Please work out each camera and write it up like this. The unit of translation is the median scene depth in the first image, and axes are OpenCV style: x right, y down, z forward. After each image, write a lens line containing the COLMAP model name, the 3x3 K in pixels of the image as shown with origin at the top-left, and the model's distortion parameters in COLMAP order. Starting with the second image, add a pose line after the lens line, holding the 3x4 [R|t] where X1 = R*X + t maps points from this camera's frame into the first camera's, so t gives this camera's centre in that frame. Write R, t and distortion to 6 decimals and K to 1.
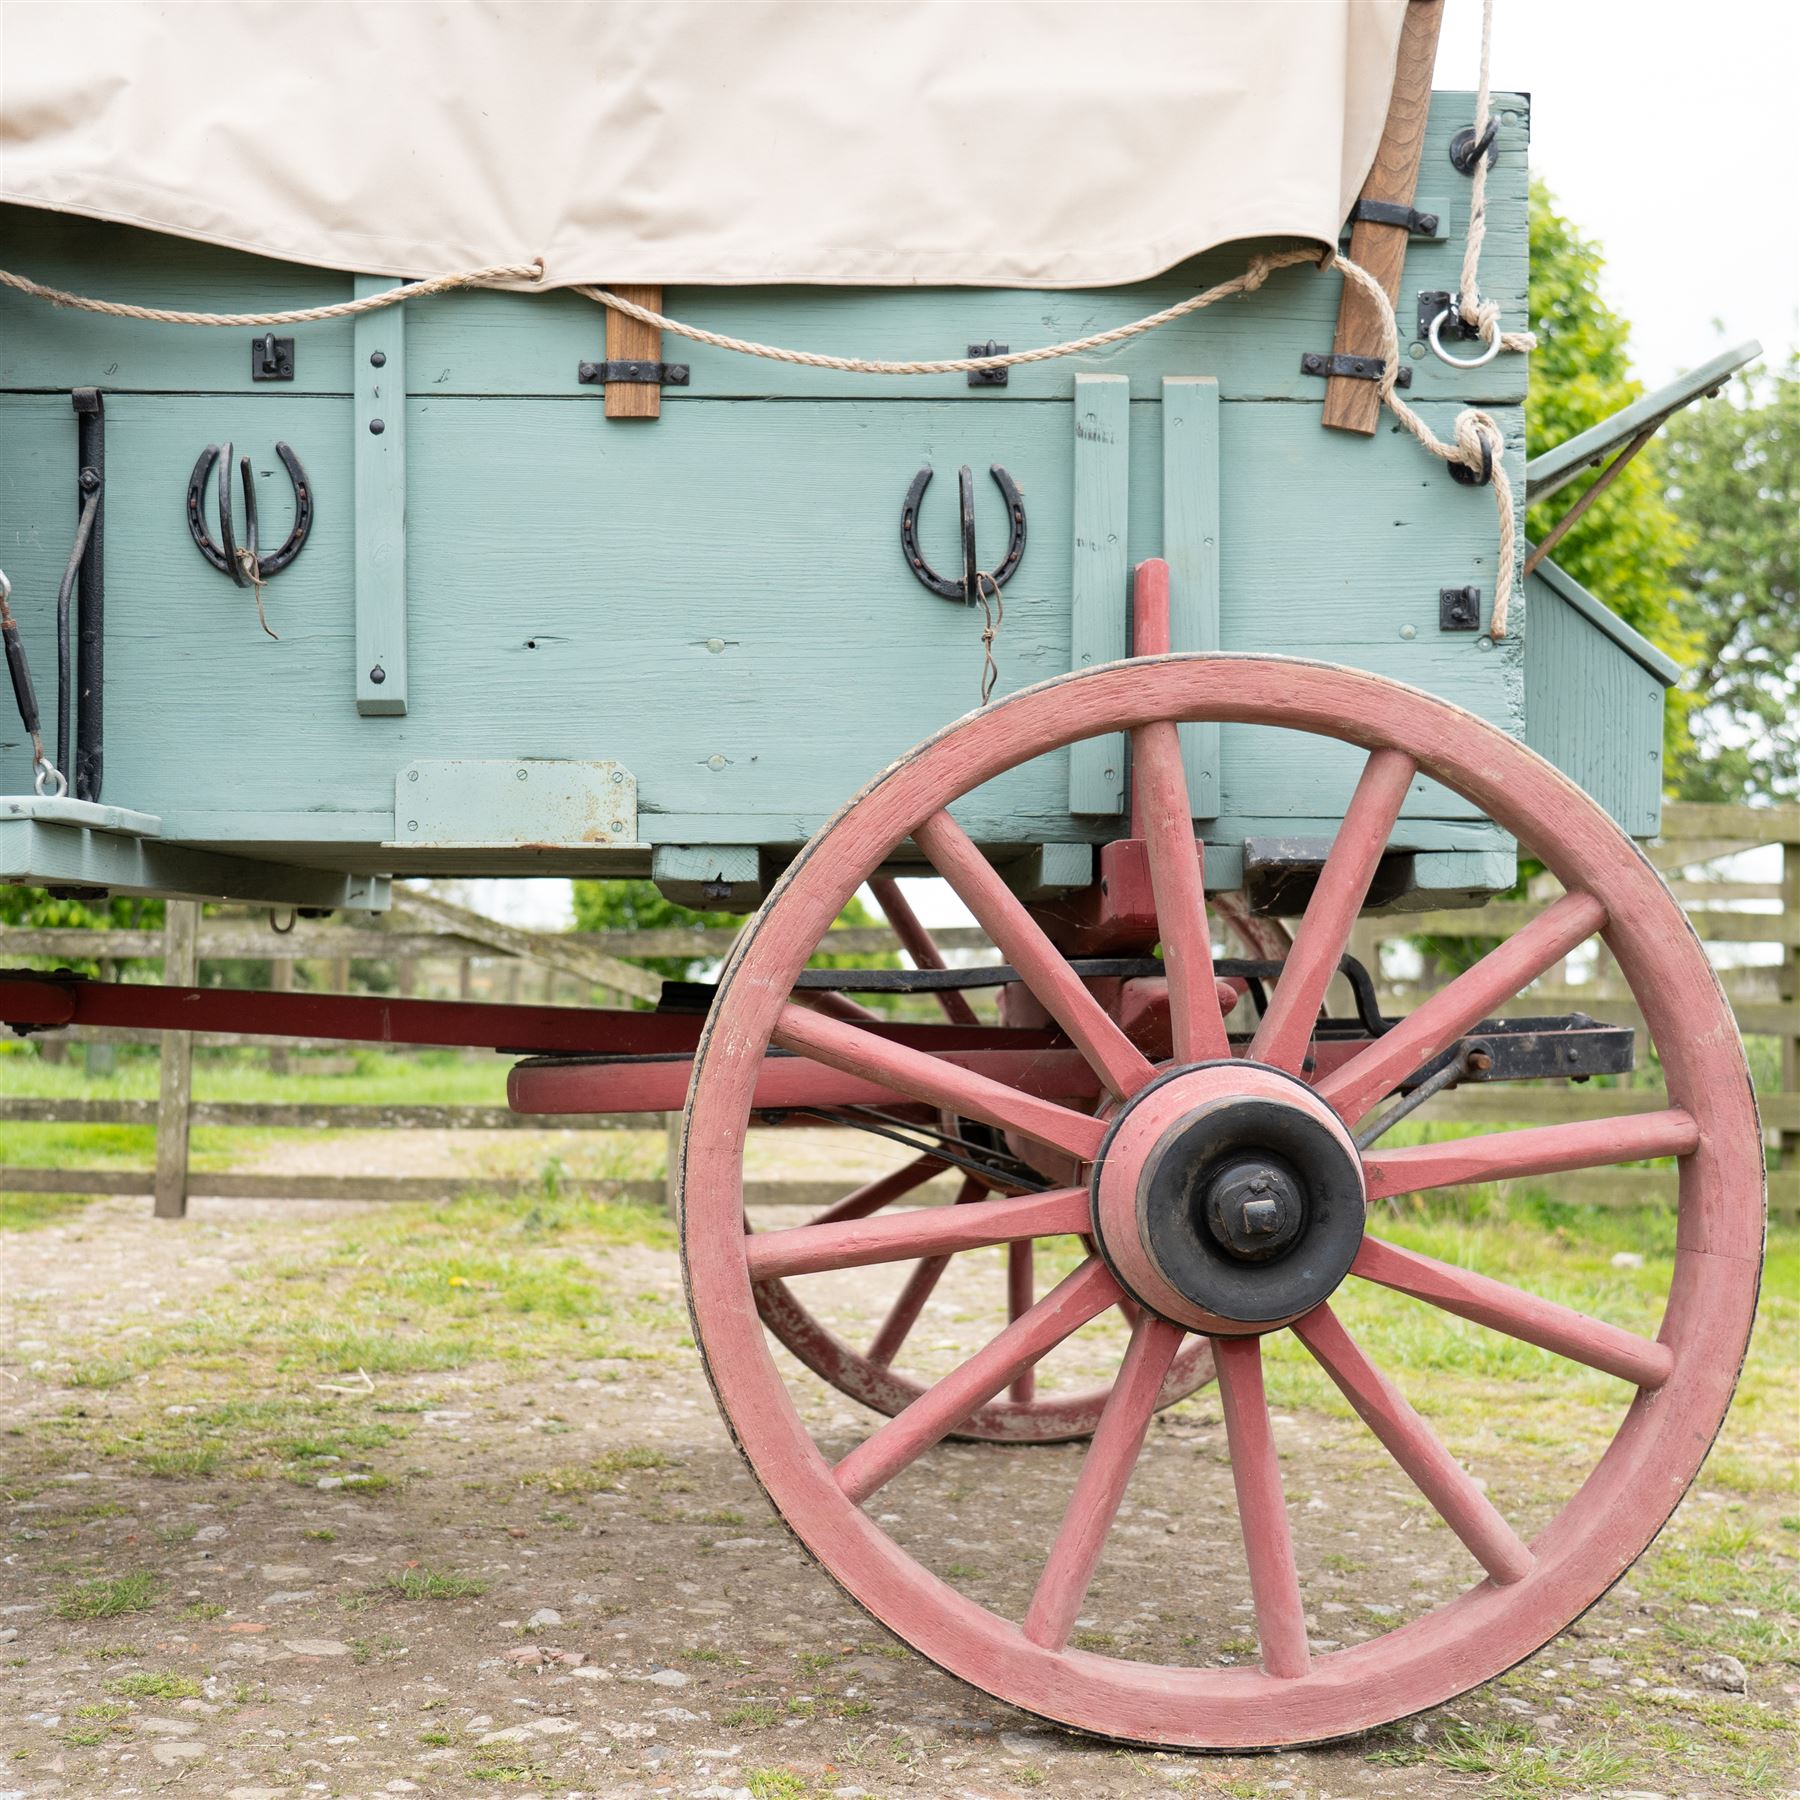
lens RADIAL K [[2498.8, 0, 818.0], [0, 2498.8, 902.3], [0, 0, 1]] dist [0.029702, 0.027326]
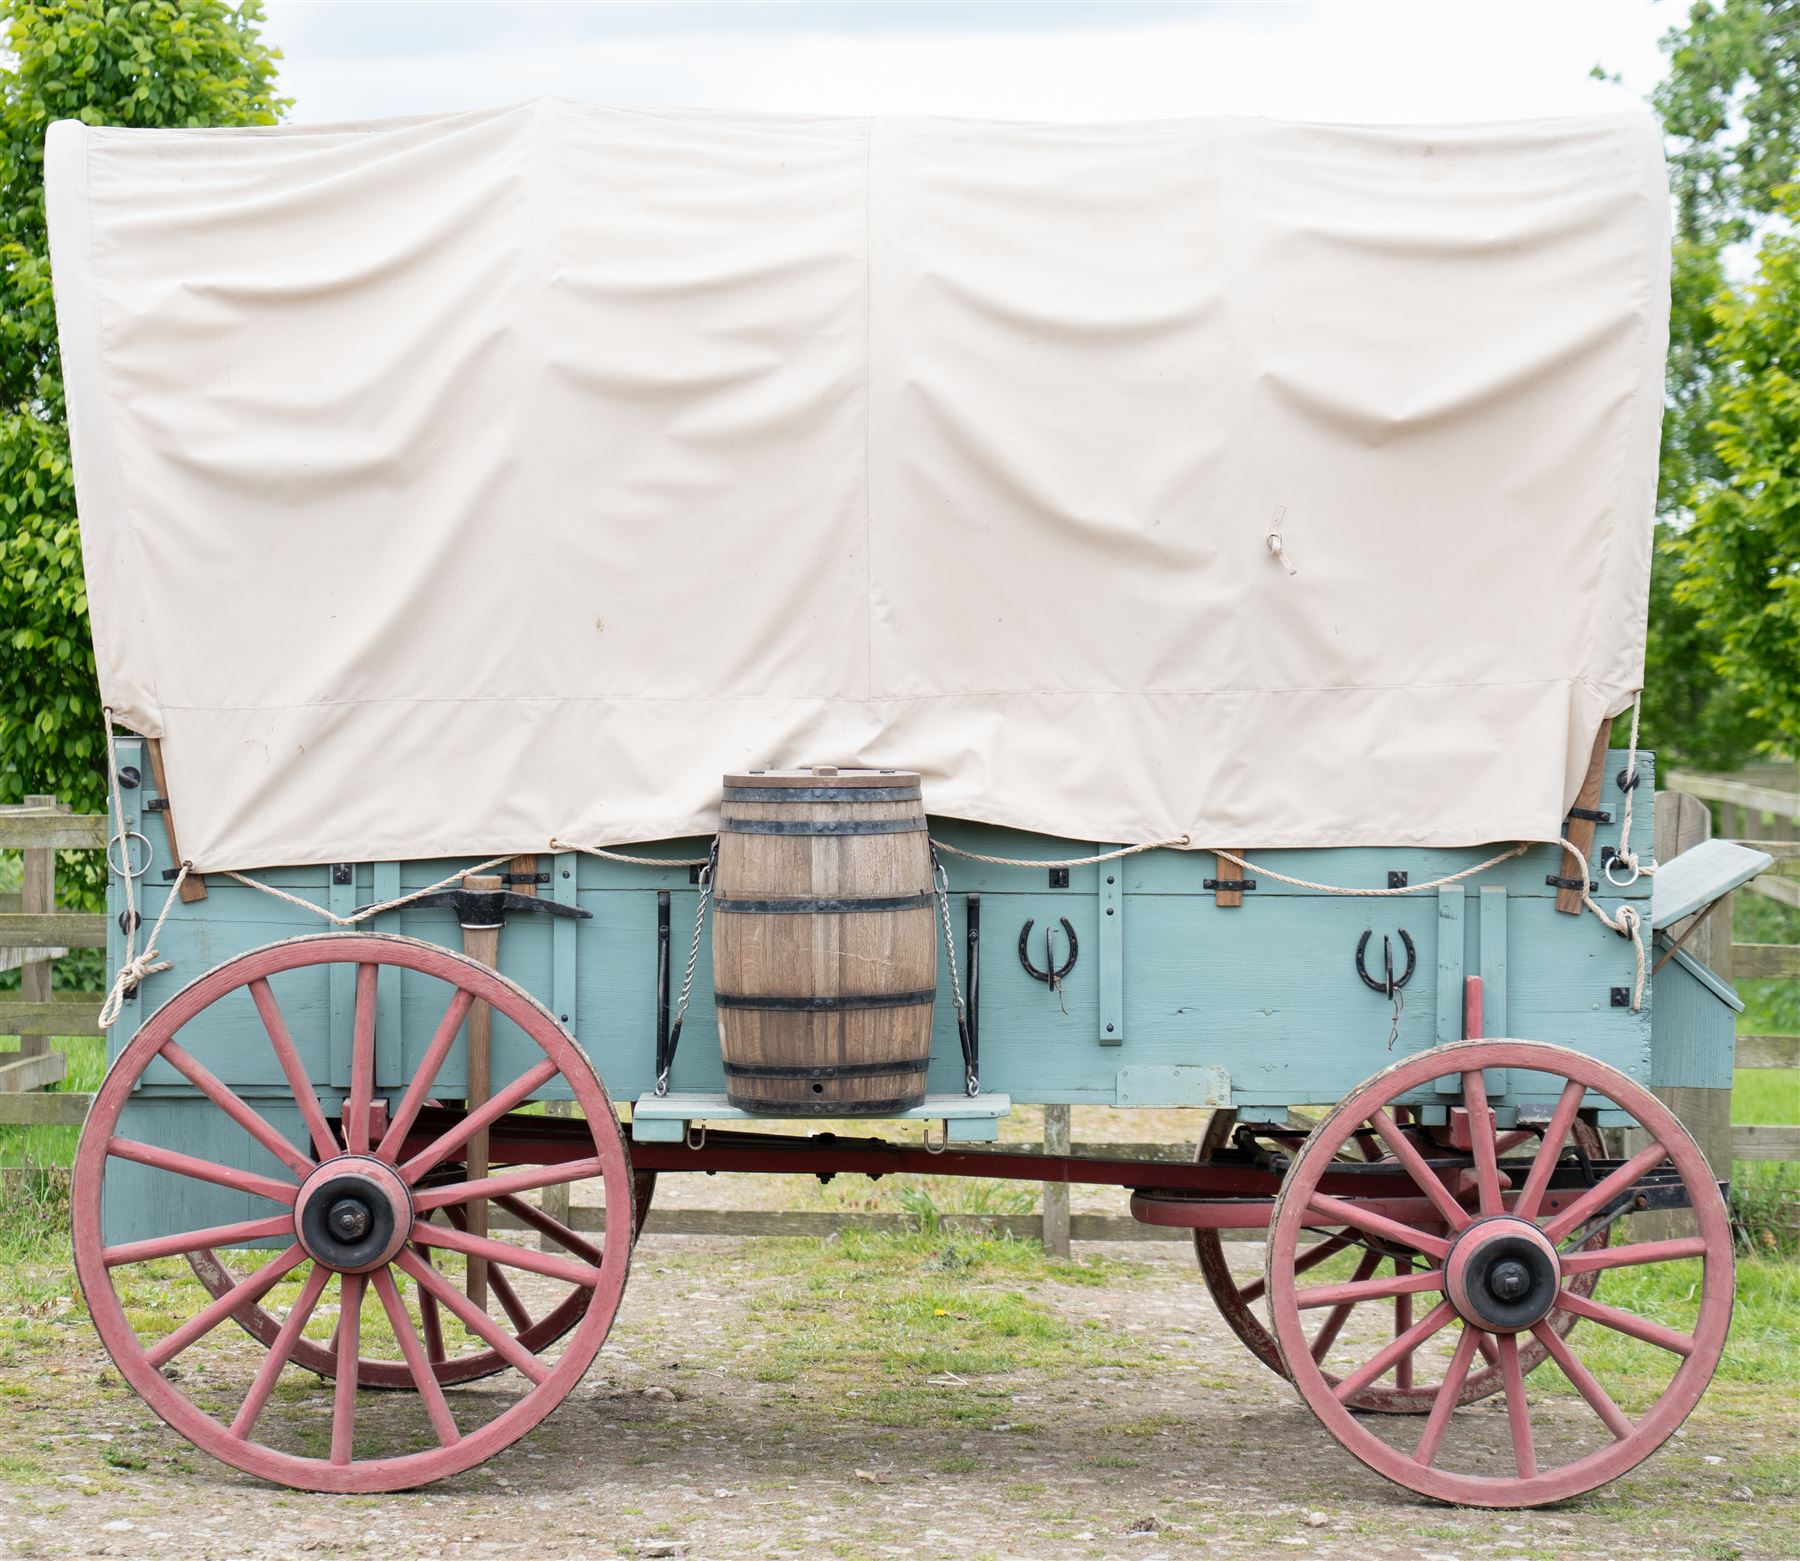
lens RADIAL K [[5893.6, 0, 809.9], [0, 5893.6, 779.0], [0, 0, 1]] dist [0.077936, 0.315473]
pose [[0.999975, -0.000370, -0.007078, -0.395820], [0.000784, 0.998279, 0.058635, -0.596369], [0.007044, -0.058640, 0.998254, -3.999632]]
